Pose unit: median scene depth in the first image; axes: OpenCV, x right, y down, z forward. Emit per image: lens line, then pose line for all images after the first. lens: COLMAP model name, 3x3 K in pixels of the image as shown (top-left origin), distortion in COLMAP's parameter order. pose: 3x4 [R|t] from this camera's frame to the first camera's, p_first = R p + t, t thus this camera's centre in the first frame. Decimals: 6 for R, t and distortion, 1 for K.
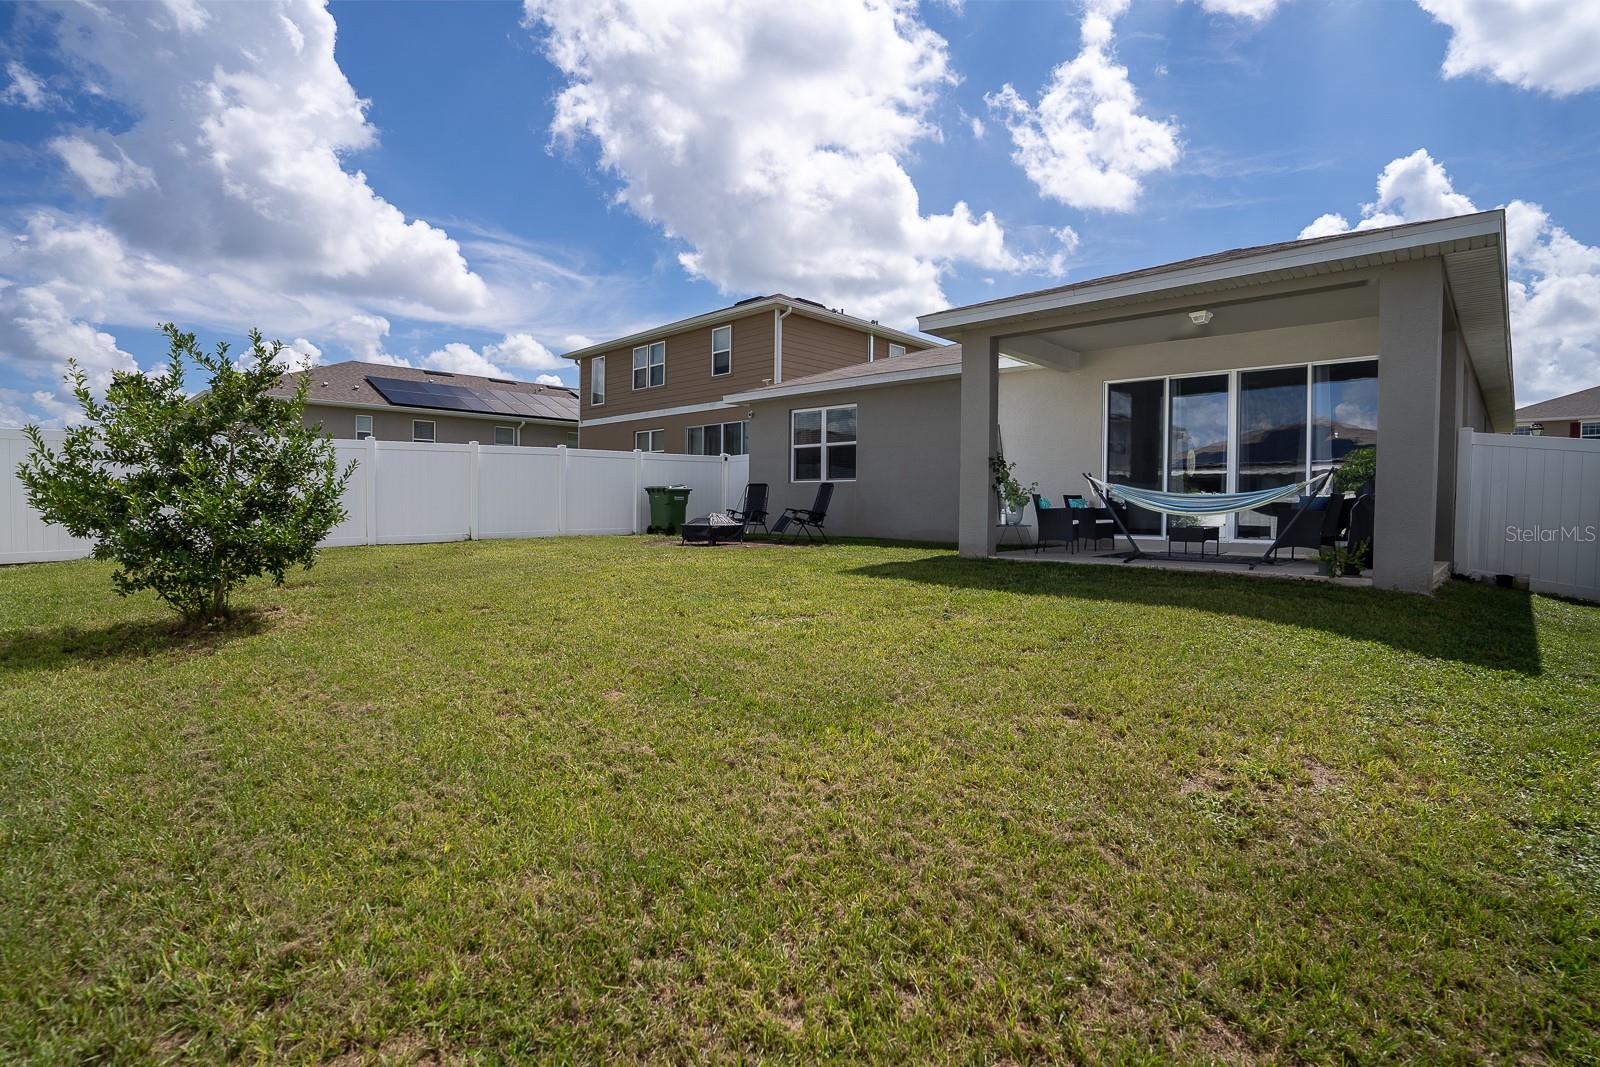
lens RADIAL K [[787.6, 0, 787.8], [0, 787.6, 535.1], [0, 0, 1]] dist [-0.072404, 0.031078]
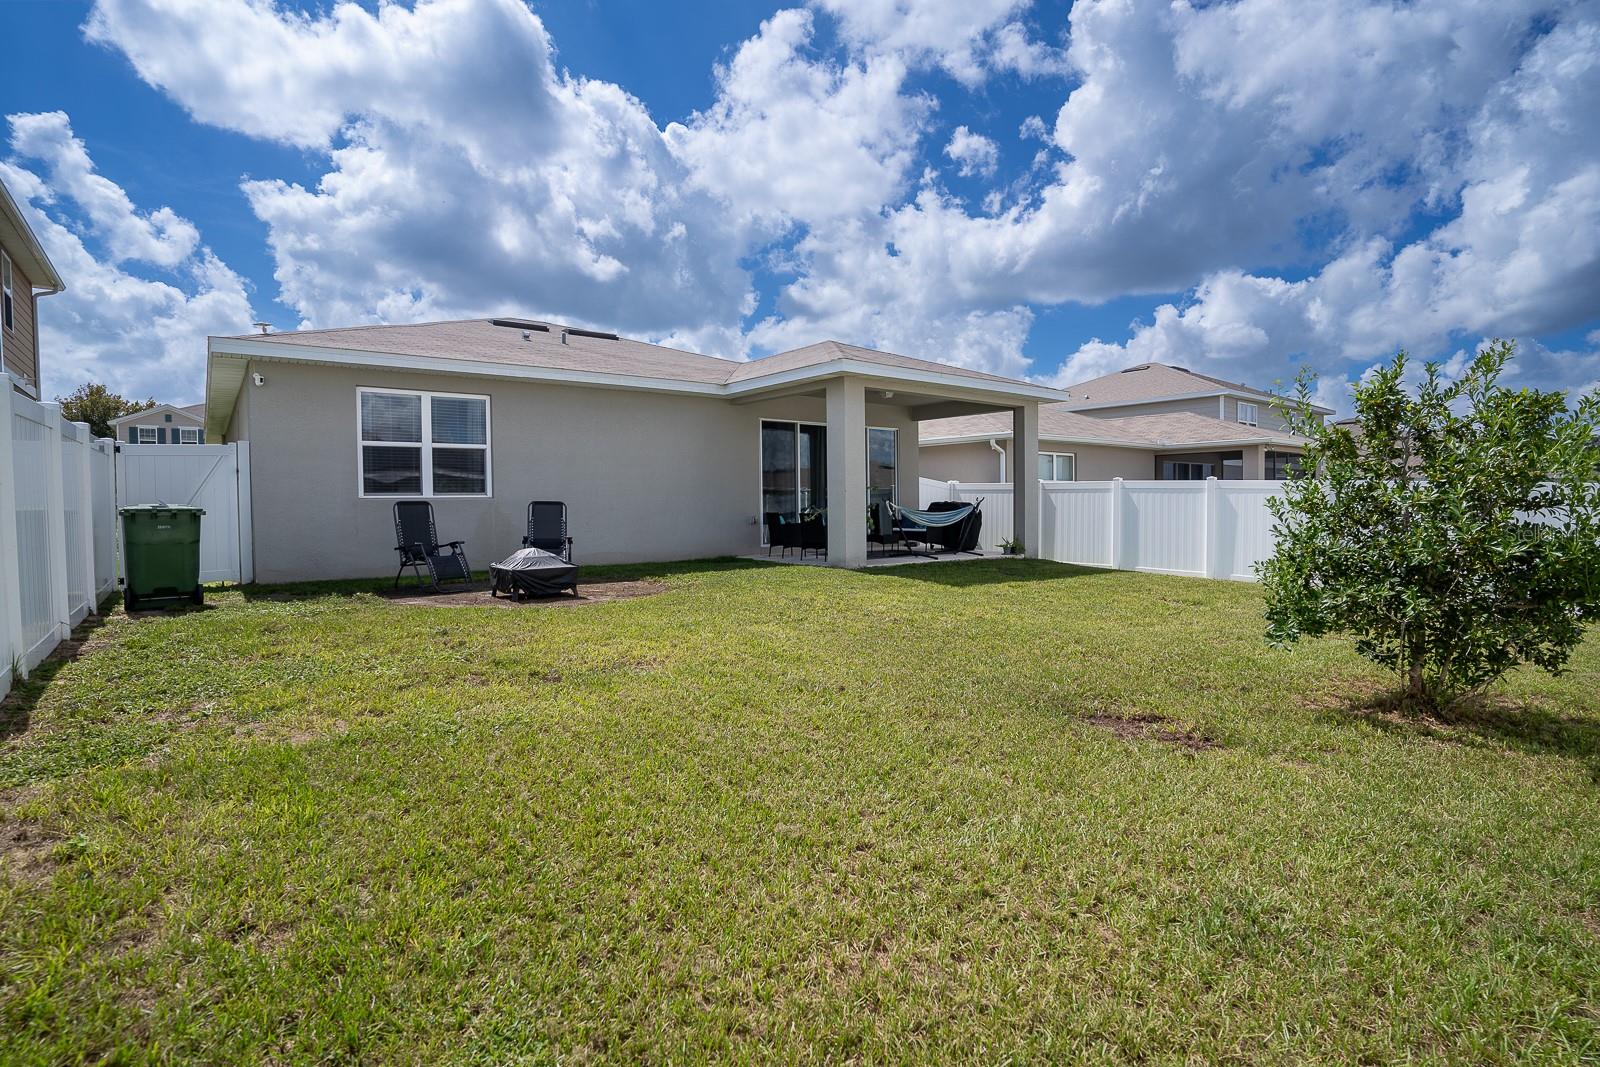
lens RADIAL K [[787.6, 0, 788.0], [0, 787.6, 522.4], [0, 0, 1]] dist [-0.072404, 0.031078]
pose [[0.119235, -0.041945, 0.991980, -0.613142], [0.044840, 0.998315, 0.036823, -0.055798], [-0.991853, 0.040090, 0.120915, 0.590767]]
